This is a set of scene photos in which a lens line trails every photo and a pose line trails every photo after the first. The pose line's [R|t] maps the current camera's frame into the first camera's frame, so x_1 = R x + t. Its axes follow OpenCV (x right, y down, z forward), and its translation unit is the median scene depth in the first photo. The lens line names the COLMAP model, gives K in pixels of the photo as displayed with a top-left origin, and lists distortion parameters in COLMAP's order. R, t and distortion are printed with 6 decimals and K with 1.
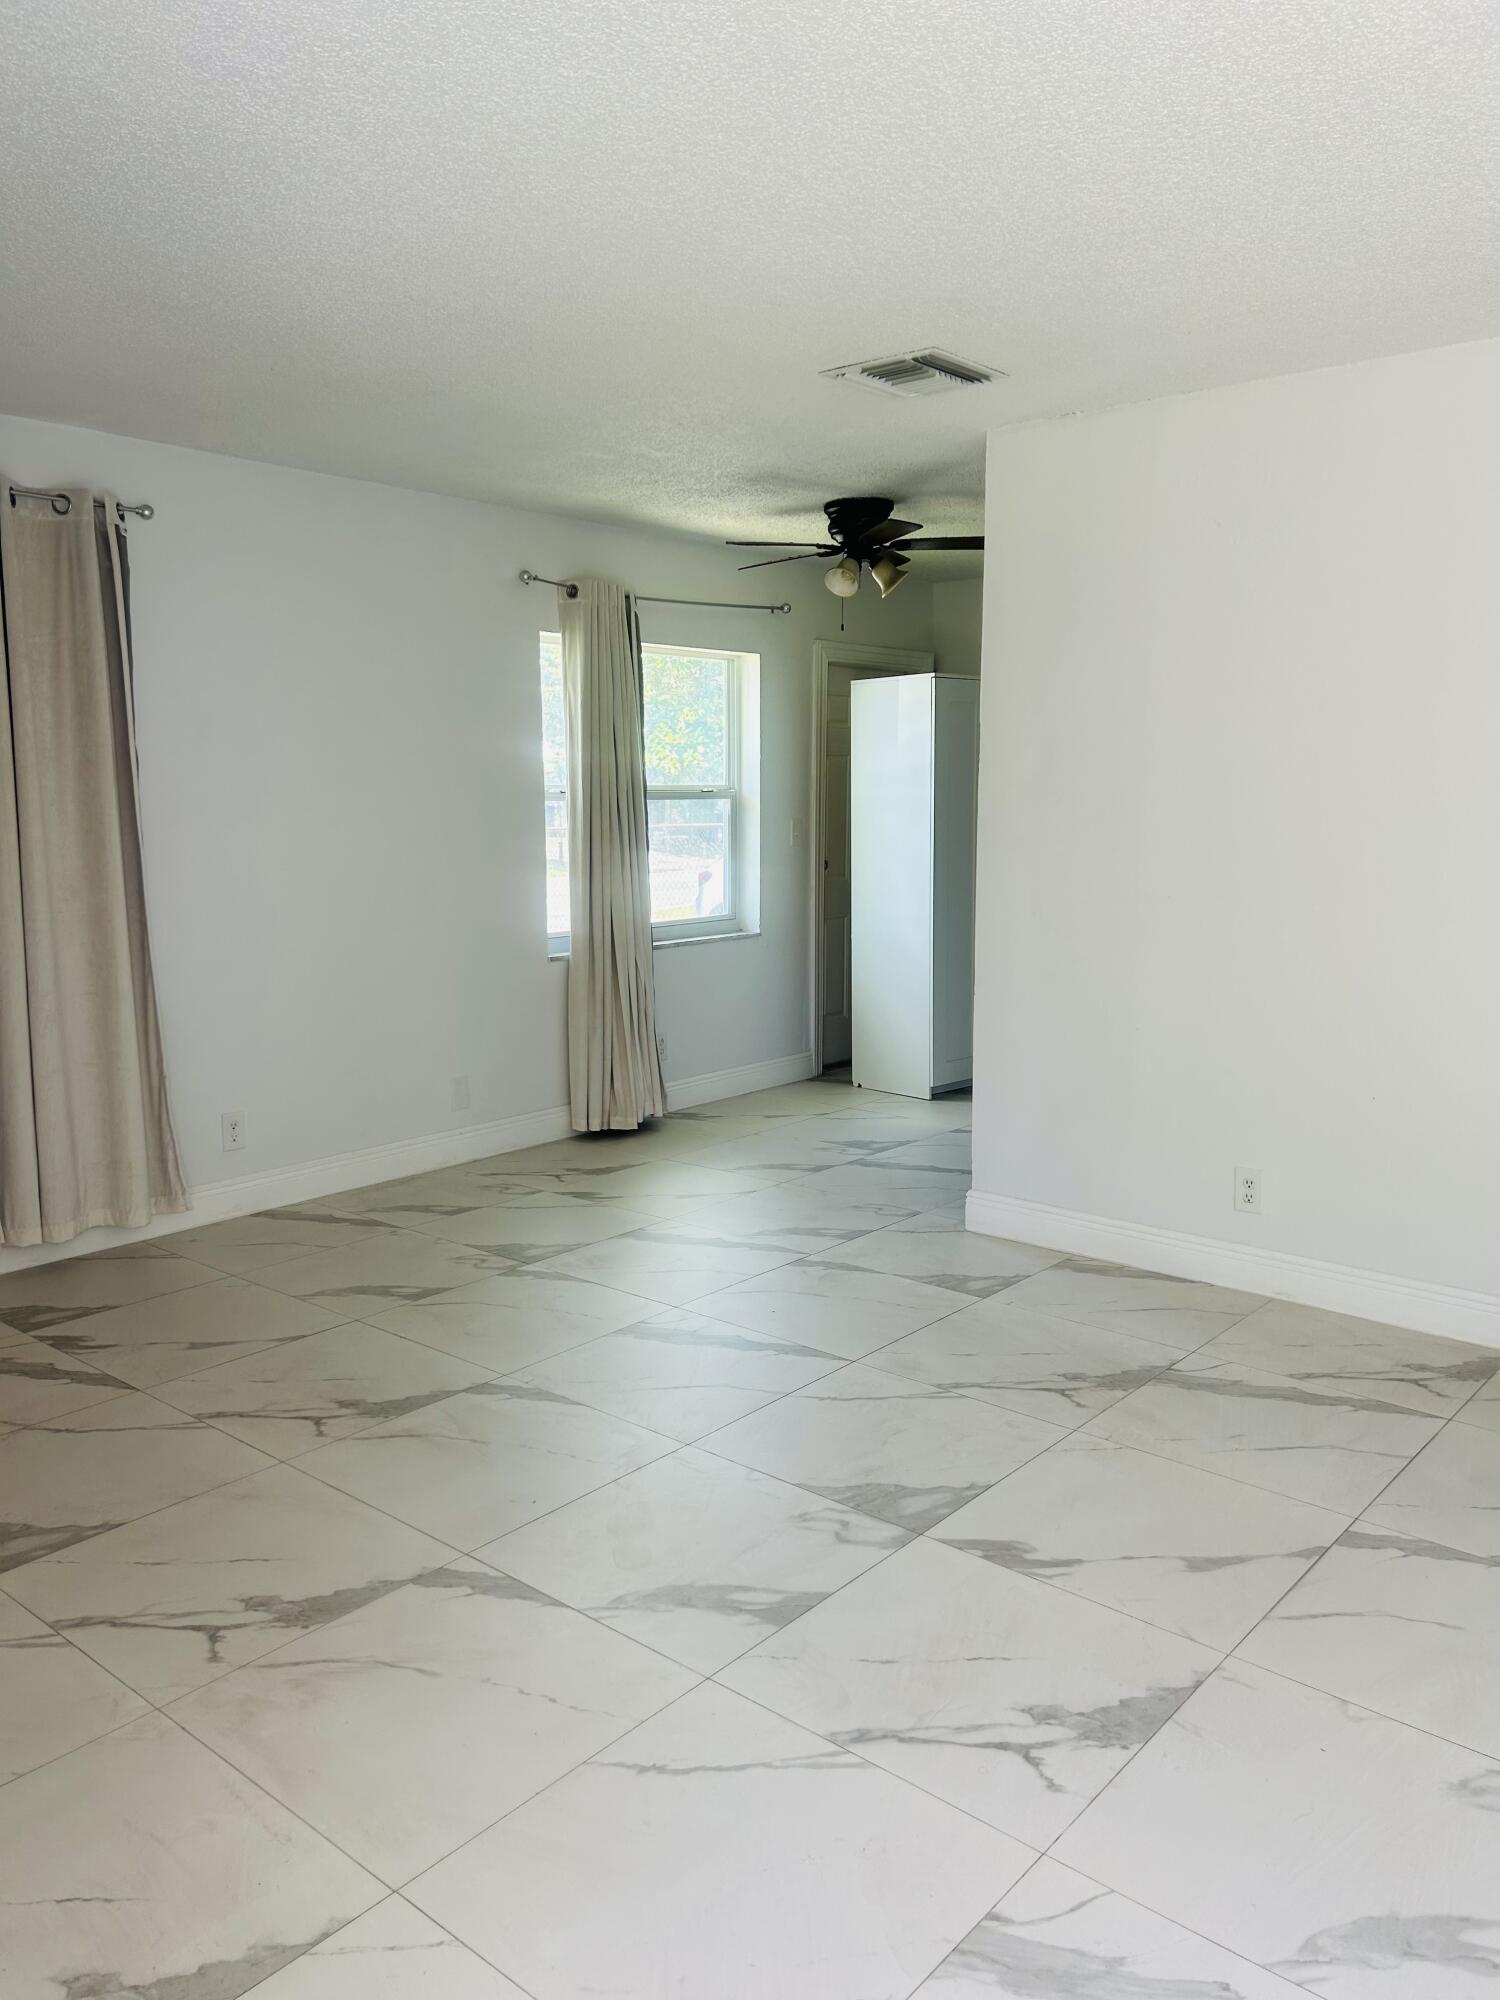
lens RADIAL K [[1505.9, 0, 750.7], [0, 1505.9, 985.4], [0, 0, 1]] dist [0.044779, -0.052643]
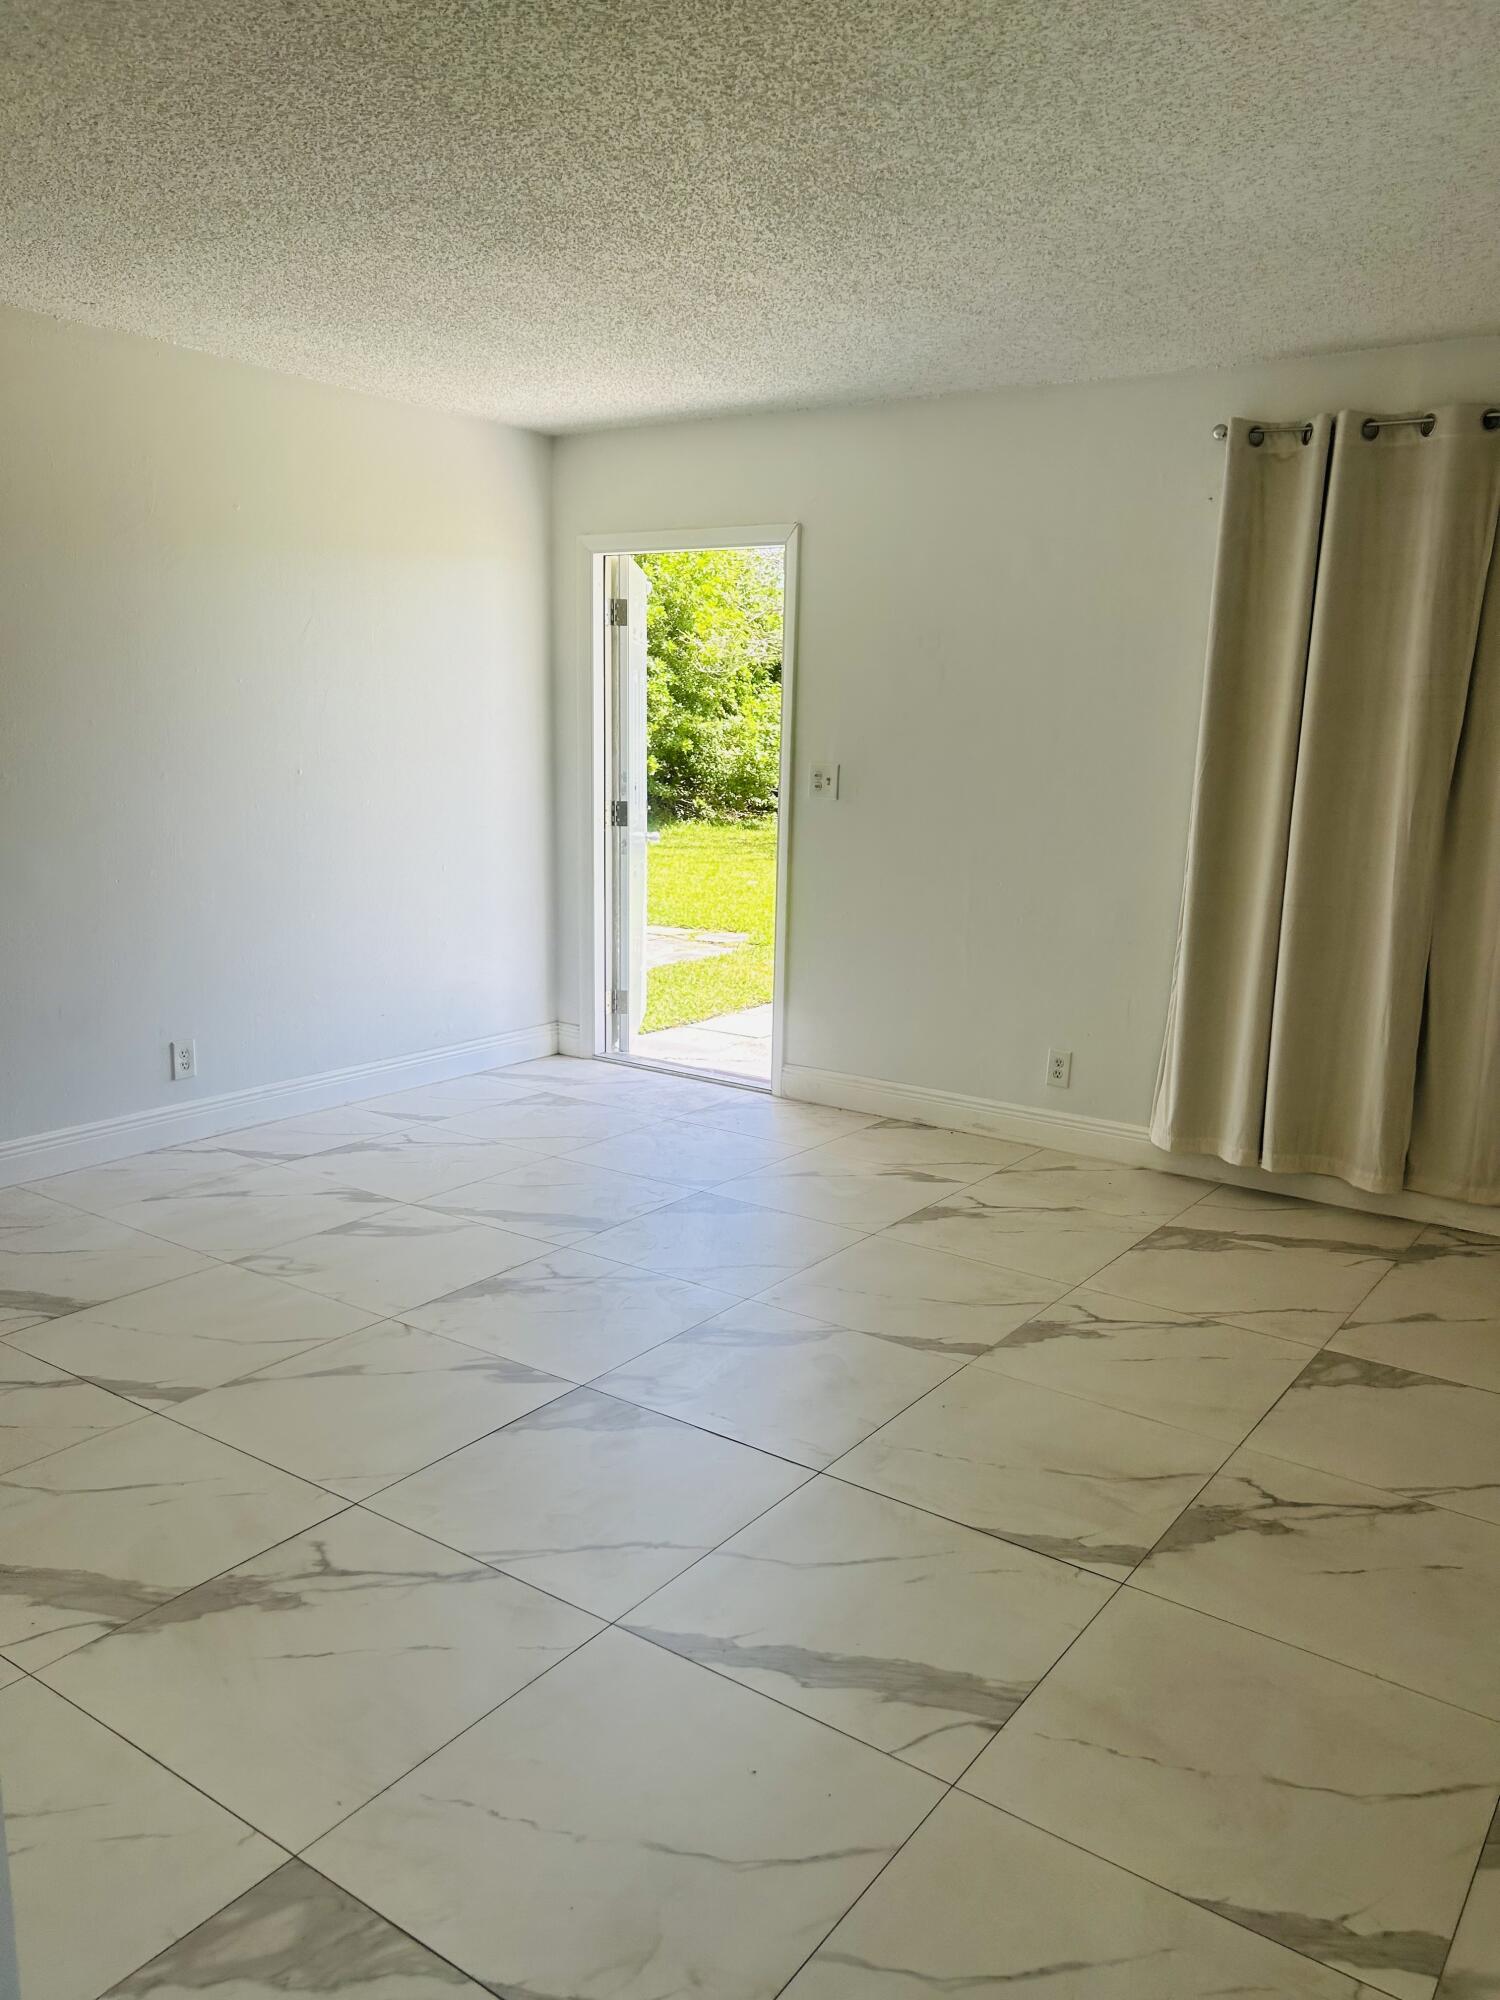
lens RADIAL K [[1505.9, 0, 770.6], [0, 1505.9, 1004.4], [0, 0, 1]] dist [0.044779, -0.052643]
pose [[-0.994958, -0.000792, -0.100285, 0.072302], [-0.033284, 0.945899, 0.322749, -0.227422], [0.094604, 0.324460, -0.941157, 1.667068]]
